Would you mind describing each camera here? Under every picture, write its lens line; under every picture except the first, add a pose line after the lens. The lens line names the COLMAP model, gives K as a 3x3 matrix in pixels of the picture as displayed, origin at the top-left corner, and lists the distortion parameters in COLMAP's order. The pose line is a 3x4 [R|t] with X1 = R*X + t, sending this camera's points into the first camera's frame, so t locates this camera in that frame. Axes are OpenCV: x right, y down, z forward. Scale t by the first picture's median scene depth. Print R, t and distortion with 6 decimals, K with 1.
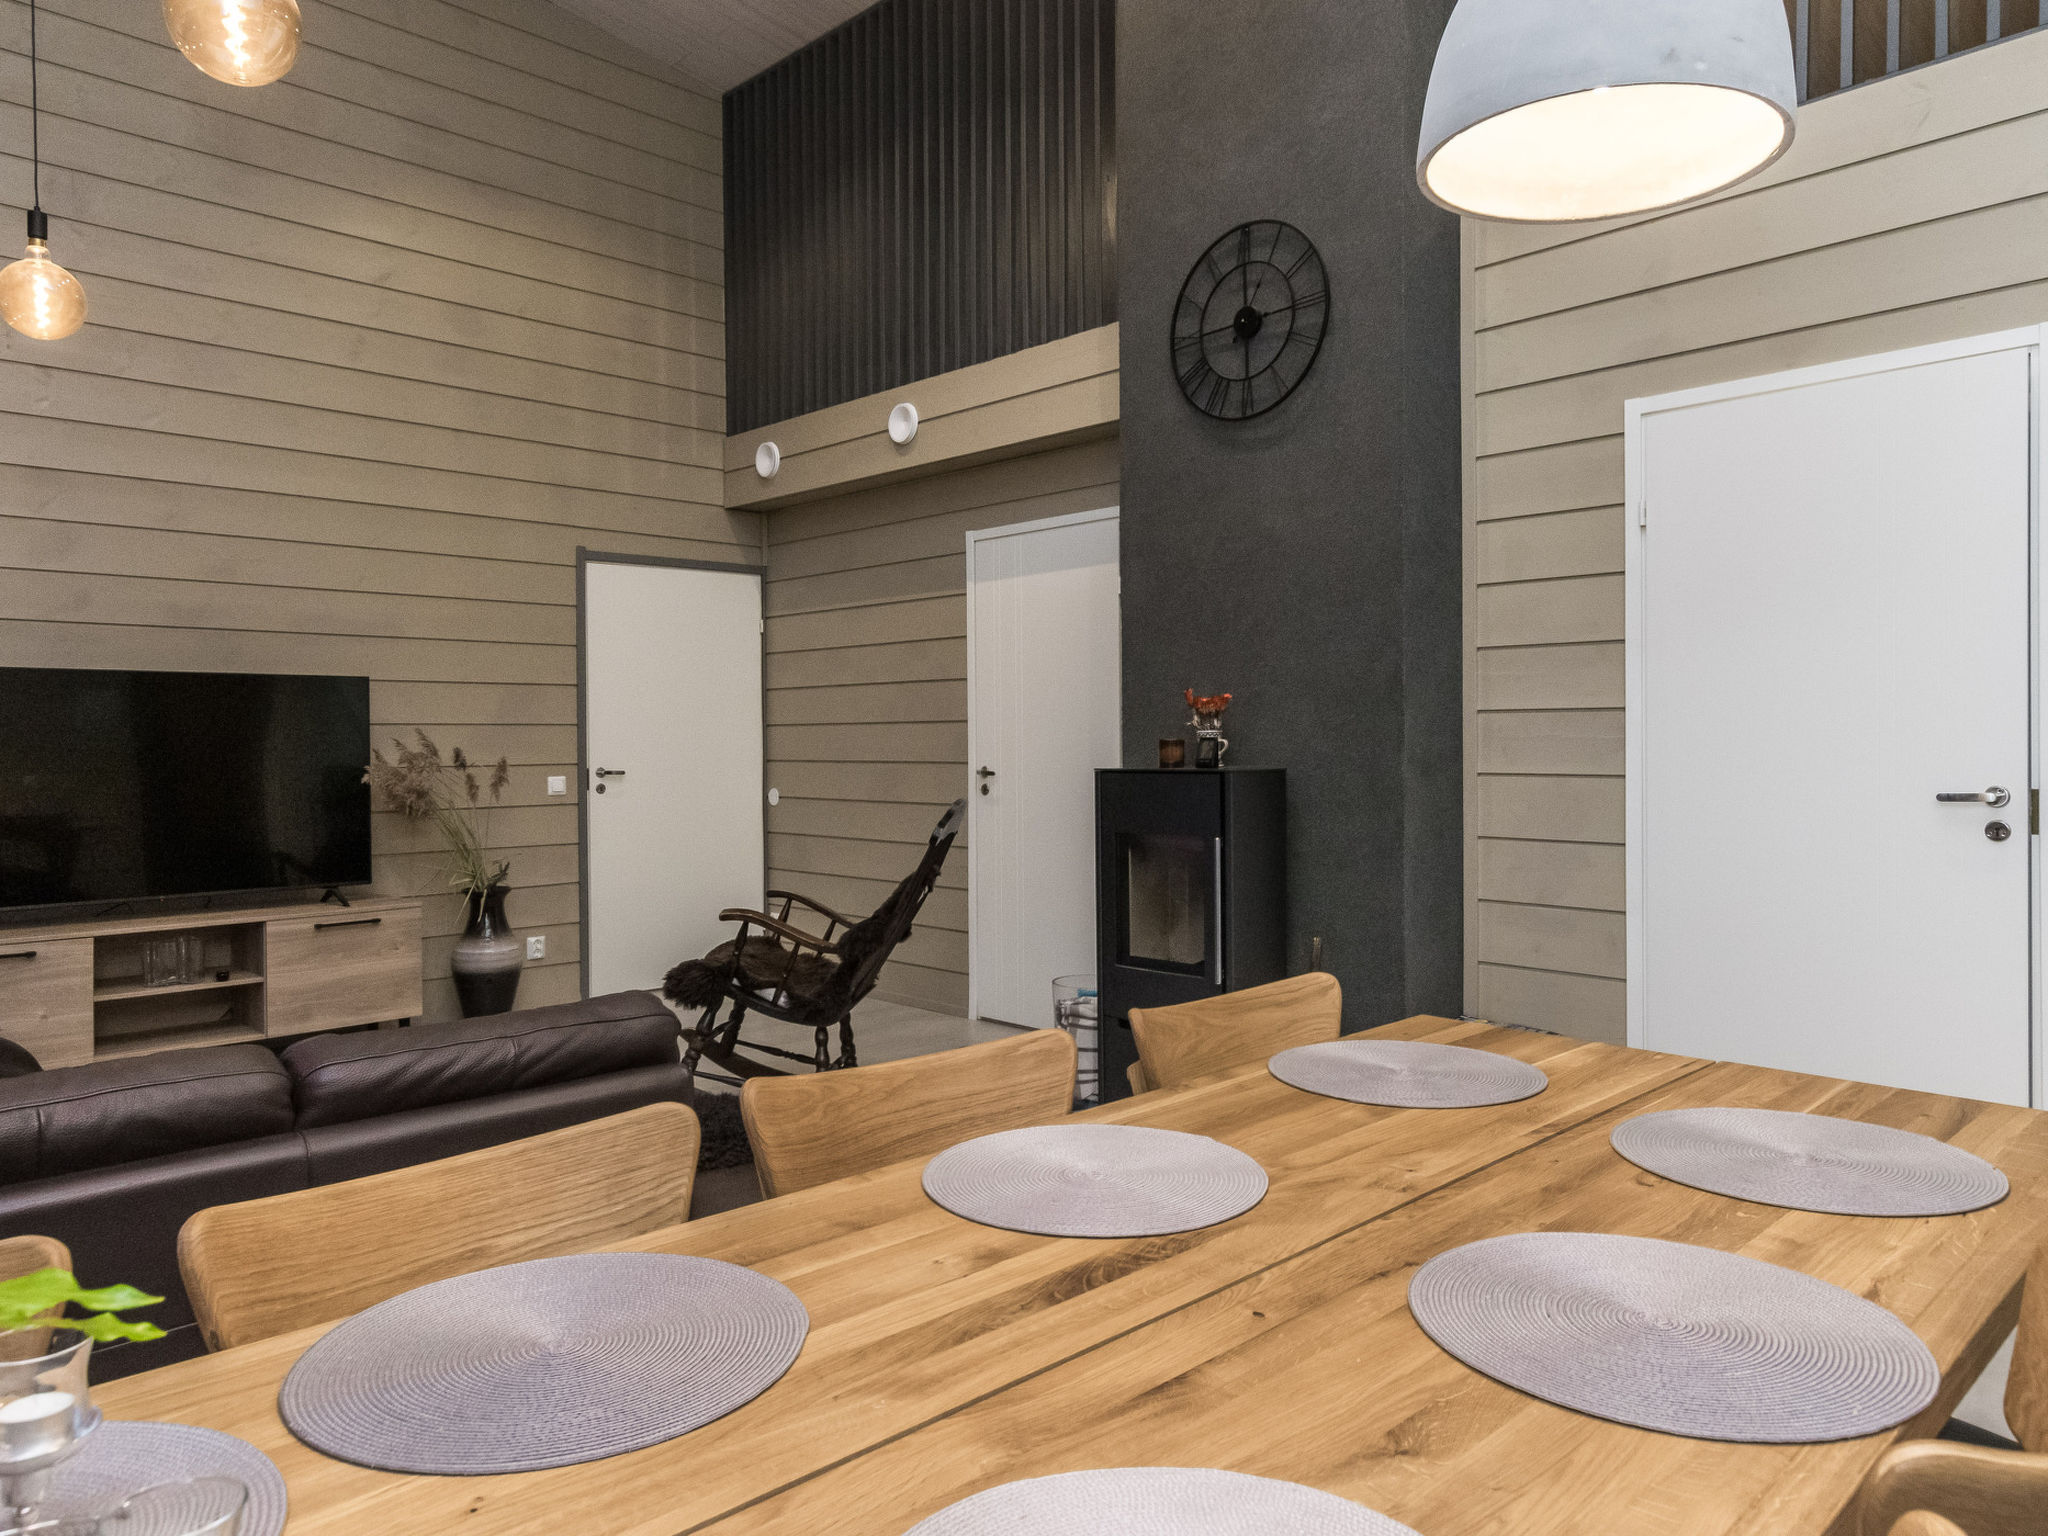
lens RADIAL K [[1402.8, 0, 1024.0], [0, 1402.8, 768.0], [0, 0, 1]] dist [-0.009645, -0.002366]
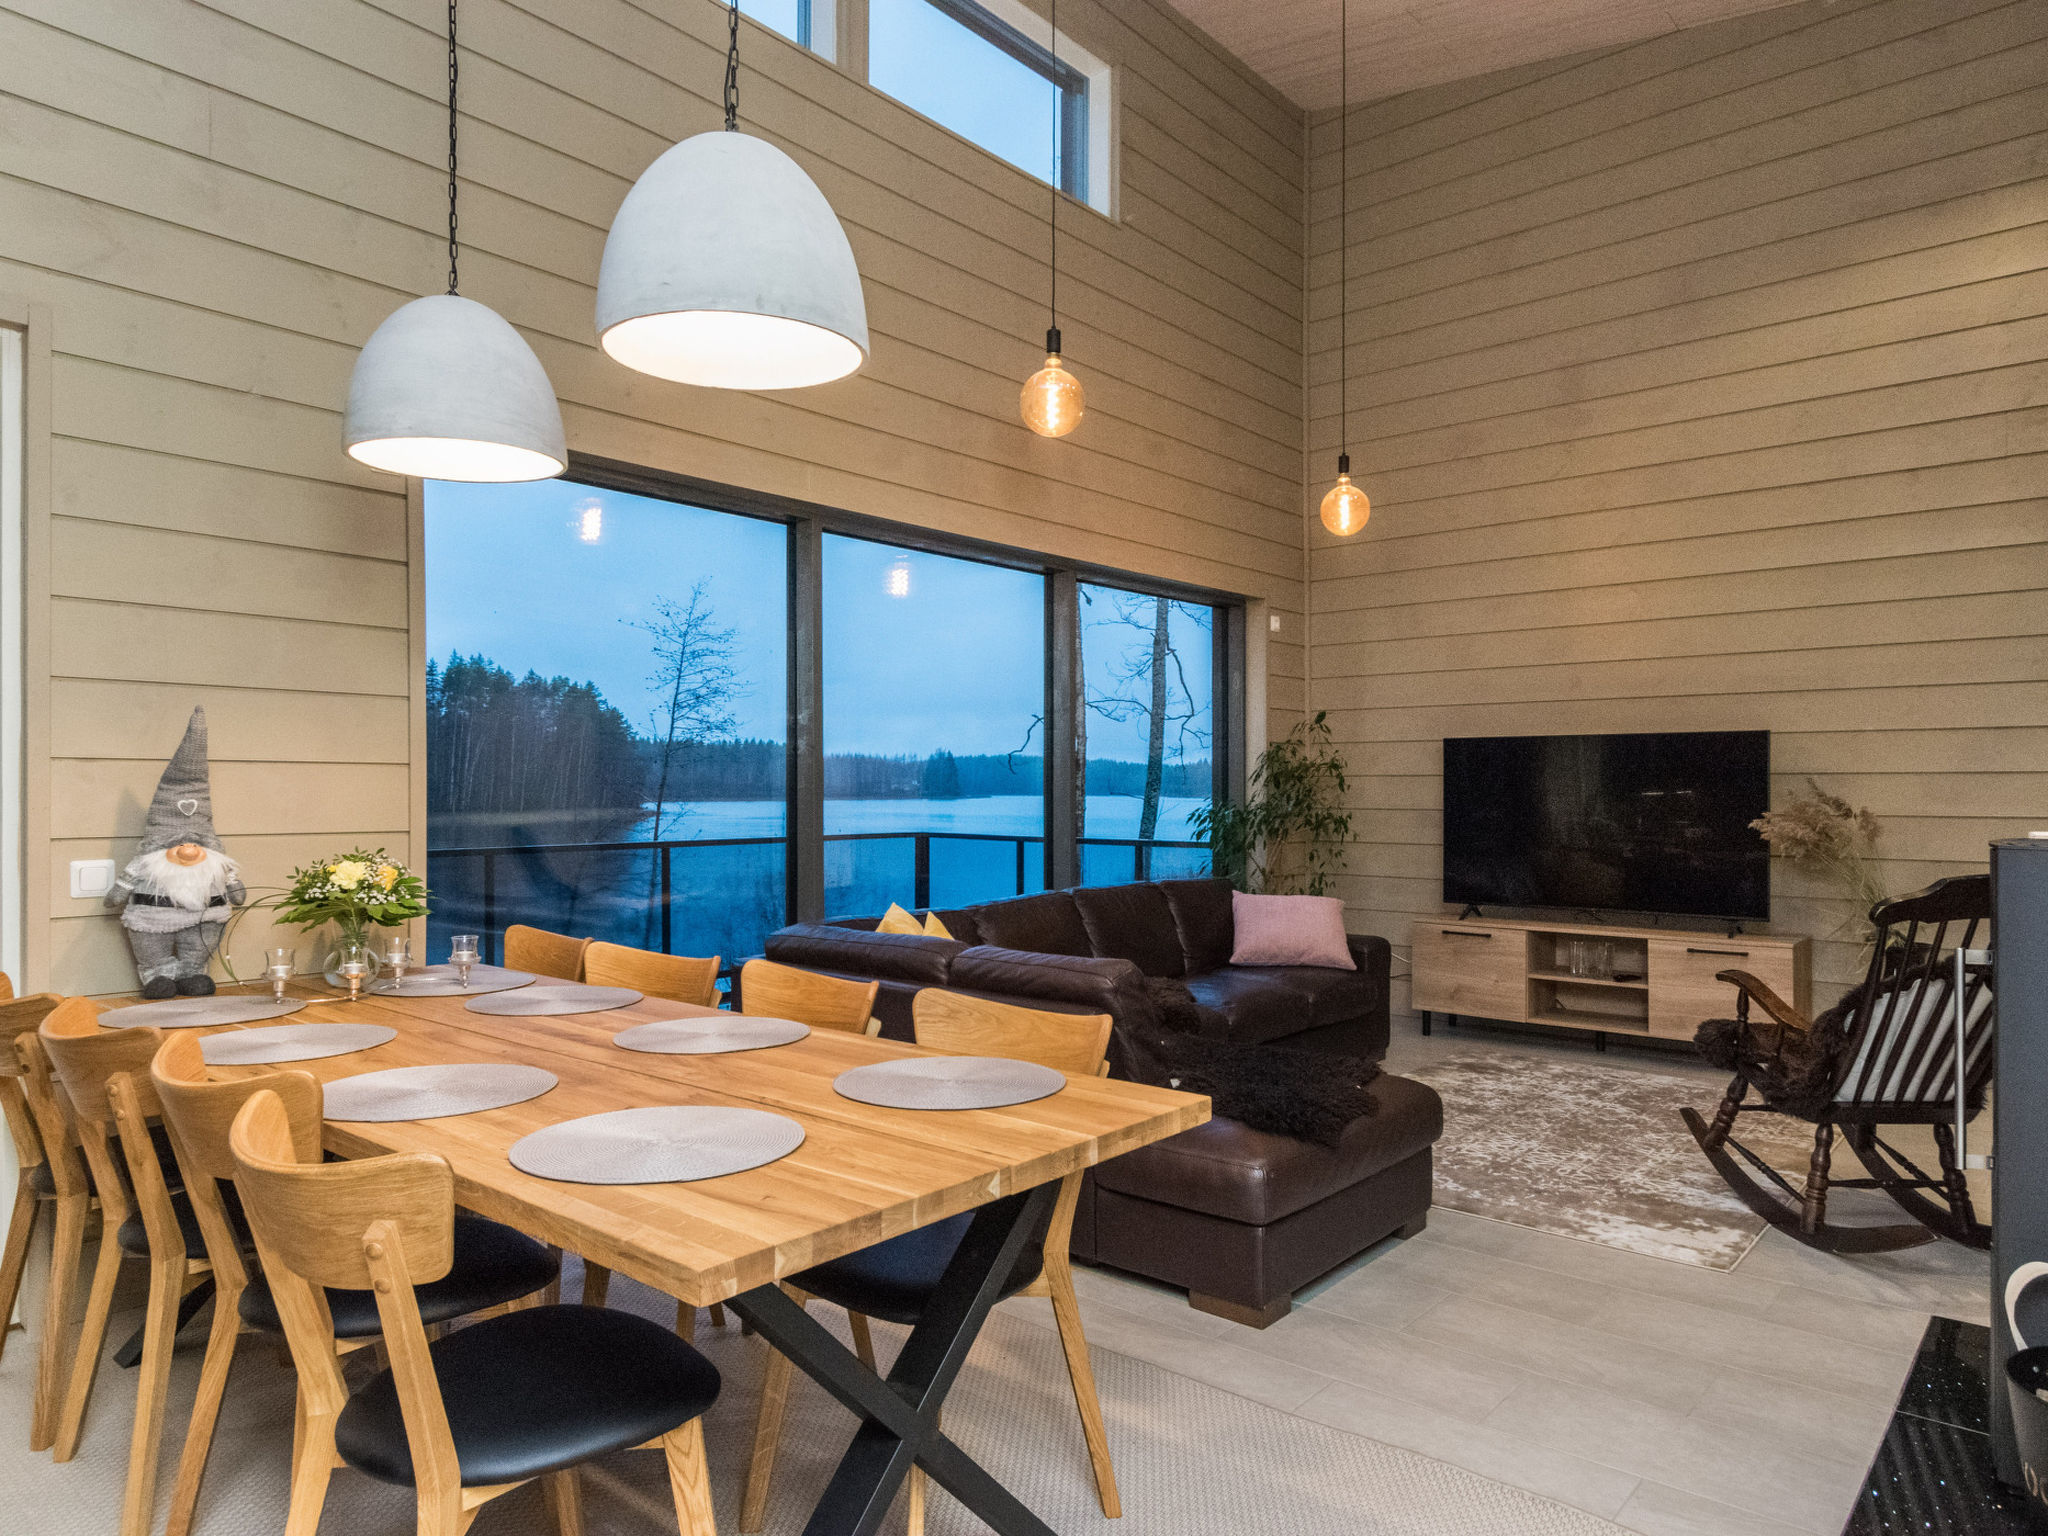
lens RADIAL K [[1327.9, 0, 1022.7], [0, 1327.9, 786.9], [0, 0, 1]] dist [-0.002887, -0.000011]
pose [[0.052749, 0.008203, -0.998574, 0.571045], [-0.020669, 0.999761, 0.007121, -0.017865], [0.998394, 0.020264, 0.052905, 0.402330]]
